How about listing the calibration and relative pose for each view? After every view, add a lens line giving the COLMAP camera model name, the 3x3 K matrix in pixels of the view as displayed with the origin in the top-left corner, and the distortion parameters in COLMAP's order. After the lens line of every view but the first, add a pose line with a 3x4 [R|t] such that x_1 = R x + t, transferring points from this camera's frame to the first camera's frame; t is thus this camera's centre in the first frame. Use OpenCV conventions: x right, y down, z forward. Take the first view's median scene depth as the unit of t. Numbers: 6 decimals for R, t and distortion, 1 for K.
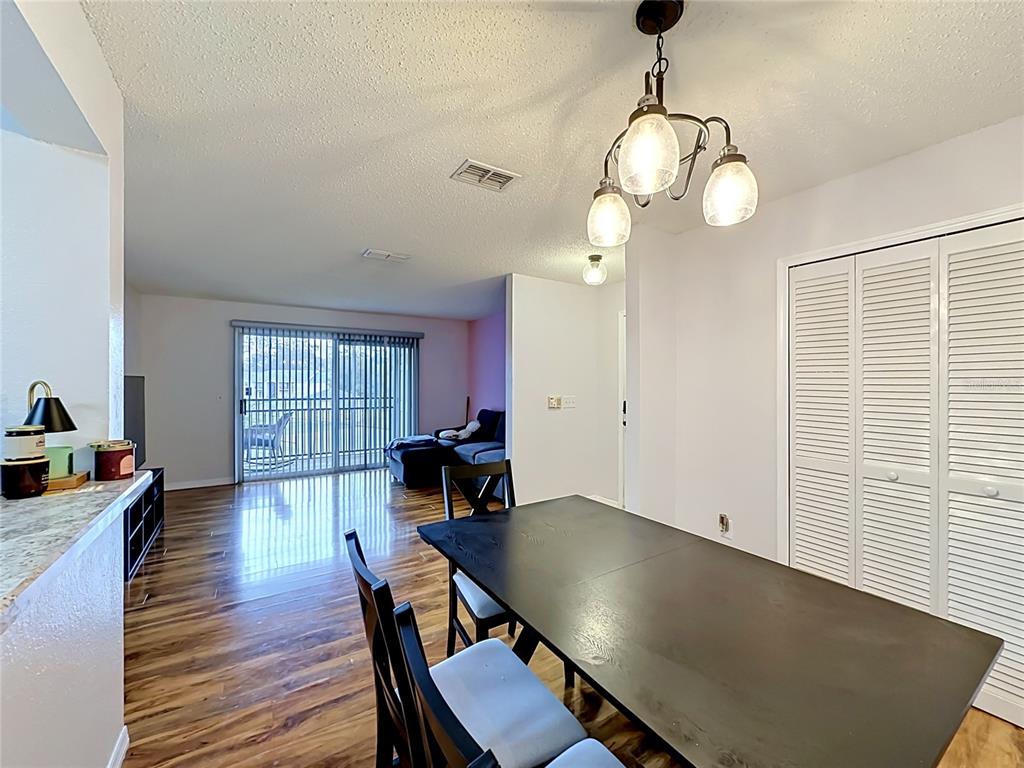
lens RADIAL K [[415.4, 0, 501.9], [0, 415.4, 396.0], [0, 0, 1]] dist [0.000269, 0.001868]
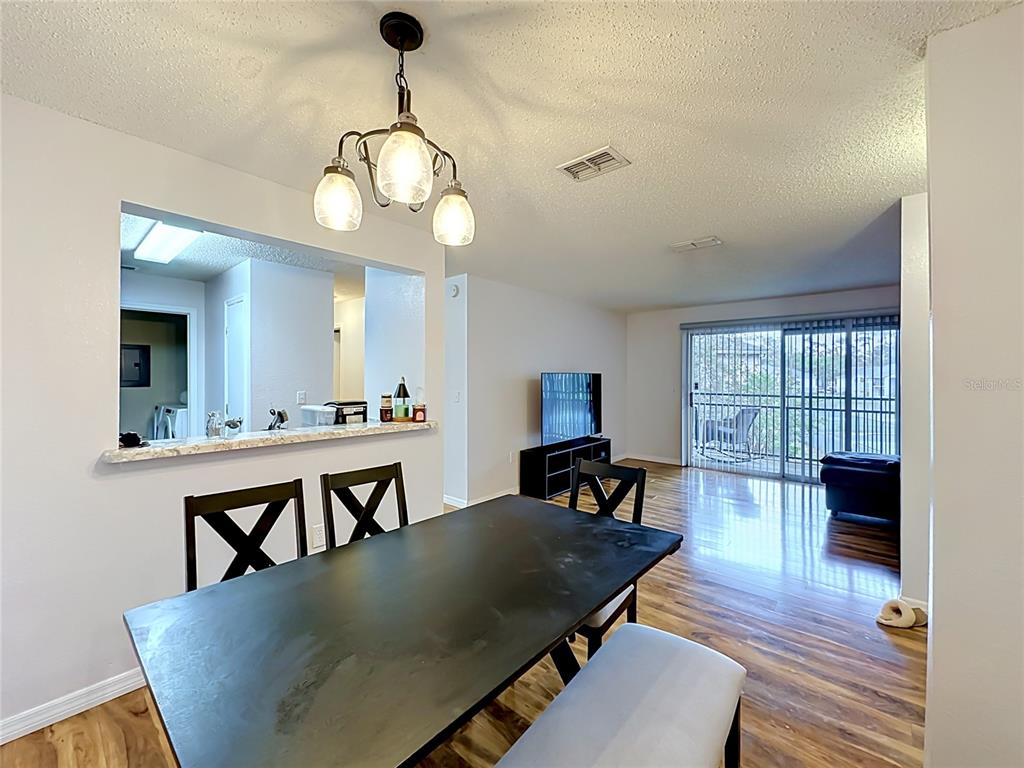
lens RADIAL K [[415.4, 0, 511.3], [0, 415.4, 380.5], [0, 0, 1]] dist [0.000269, 0.001868]
pose [[0.285679, 0.004756, -0.958313, 0.289831], [-0.032501, 0.999461, -0.004728, -0.004070], [0.957774, 0.032497, 0.285680, 0.189294]]
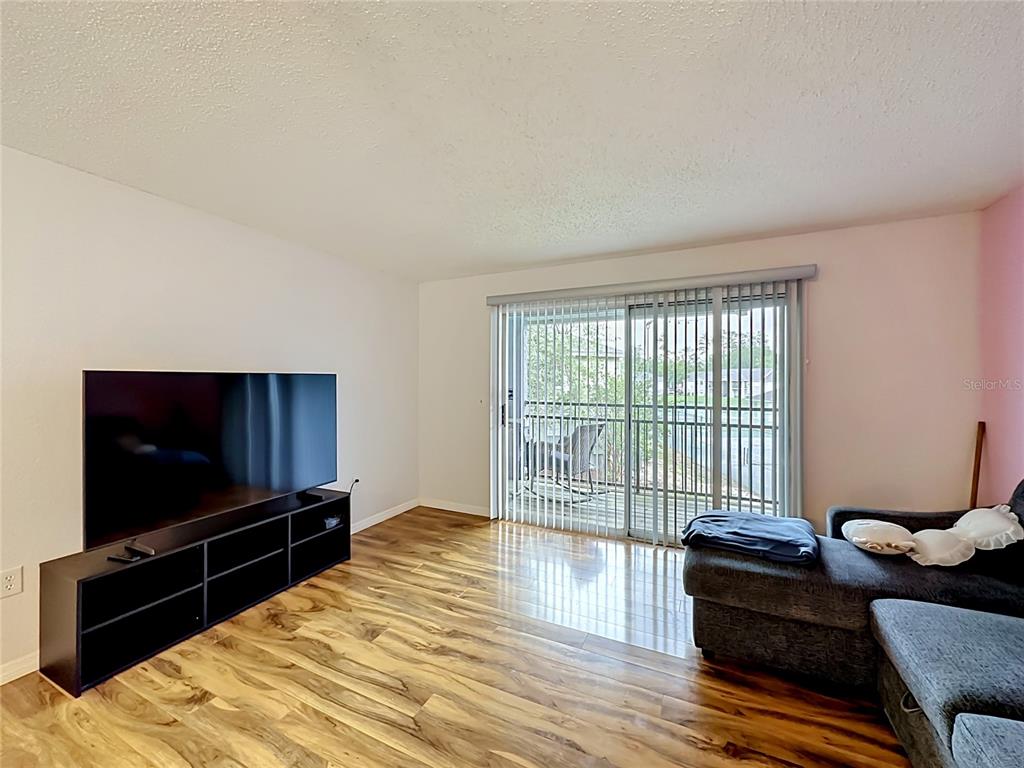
lens RADIAL K [[415.4, 0, 511.9], [0, 415.4, 378.8], [0, 0, 1]] dist [0.000269, 0.001868]
pose [[0.550727, -0.005828, -0.834665, -0.007217], [-0.030748, 0.999155, -0.027265, -0.015982], [0.834119, 0.040680, 0.550083, 0.552403]]
